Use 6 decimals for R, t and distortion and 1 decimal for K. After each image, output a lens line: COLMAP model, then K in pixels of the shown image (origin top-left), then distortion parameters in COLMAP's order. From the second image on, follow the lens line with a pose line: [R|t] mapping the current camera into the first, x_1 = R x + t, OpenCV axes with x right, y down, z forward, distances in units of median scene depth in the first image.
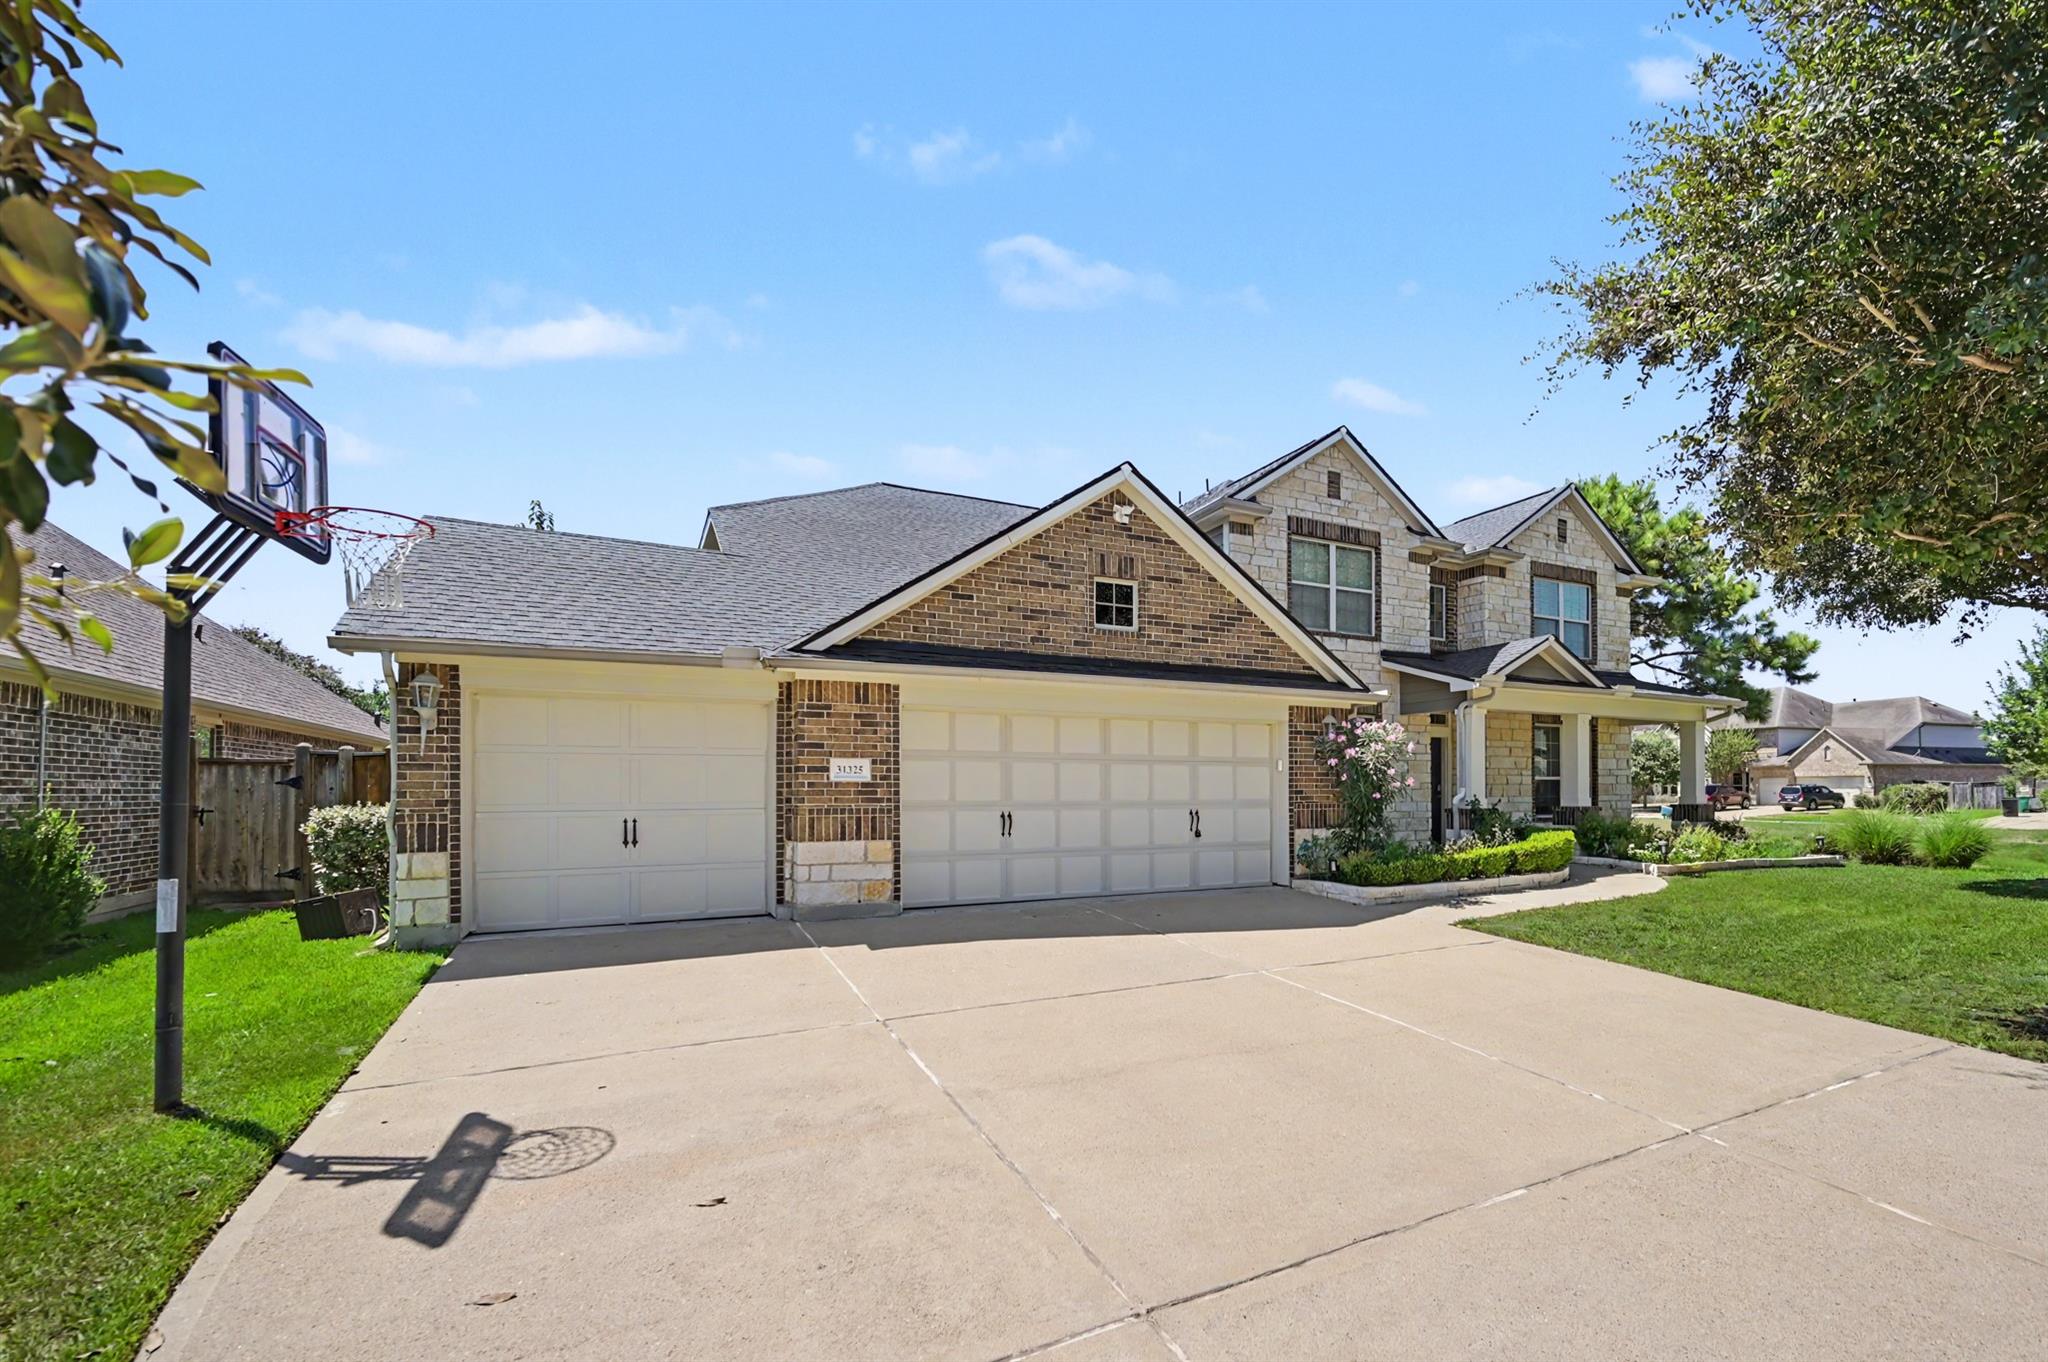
lens RADIAL K [[880.8, 0, 1049.2], [0, 880.8, 777.2], [0, 0, 1]] dist [-0.004291, -0.000094]
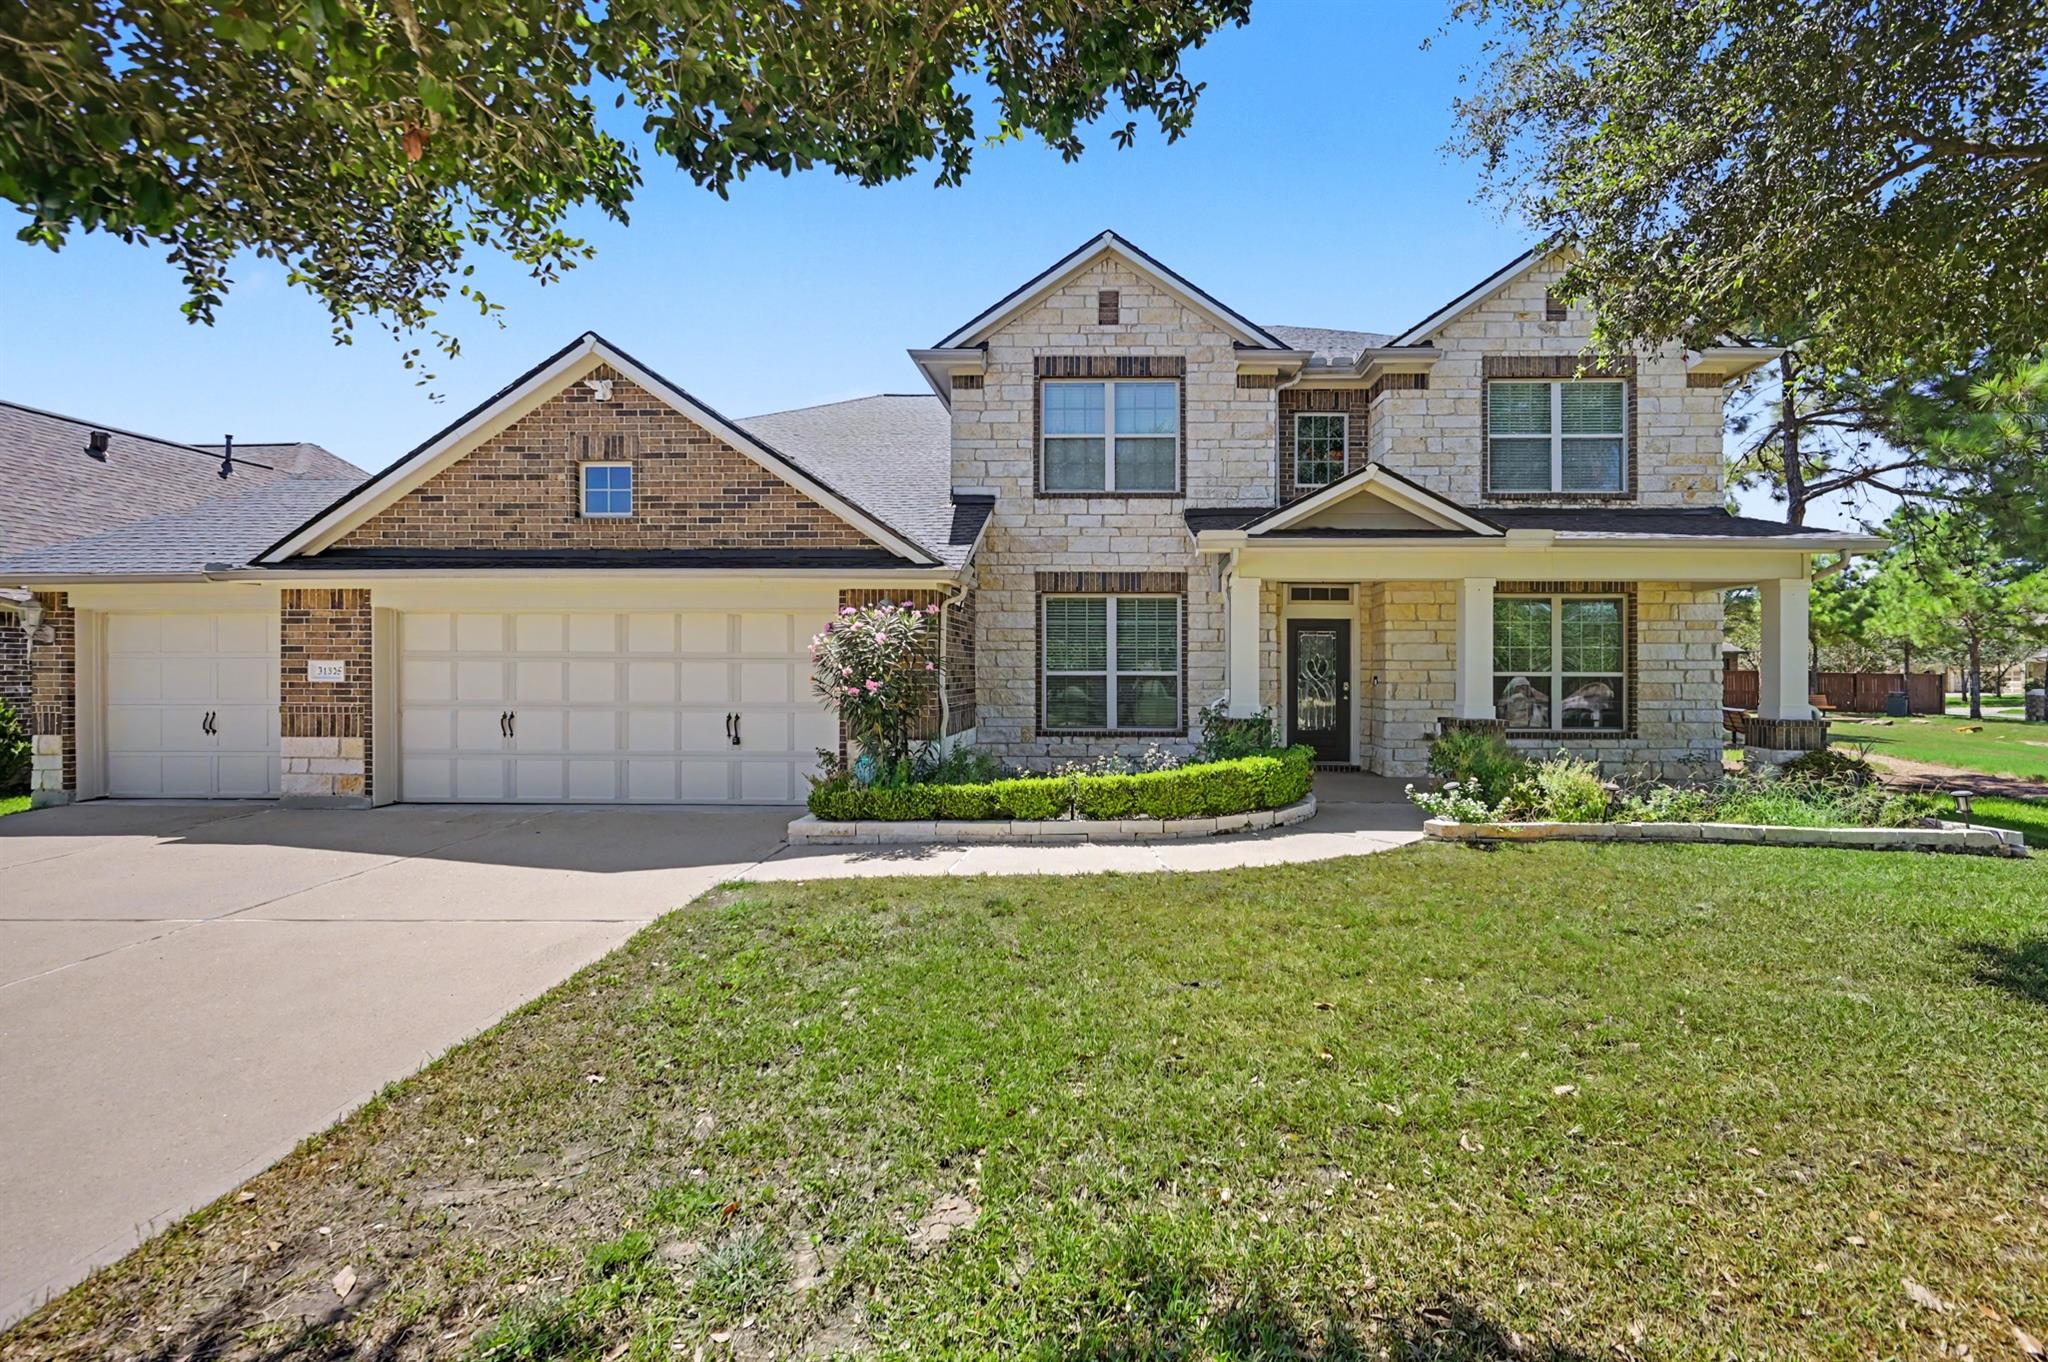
lens RADIAL K [[814.7, 0, 1025.7], [0, 814.7, 678.3], [0, 0, 1]] dist [-0.002340, 0.000371]
pose [[0.884948, -0.000268, -0.465689, 0.856588], [0.002769, 0.999985, 0.004687, -0.001327], [0.465681, -0.005437, 0.884936, 0.446994]]
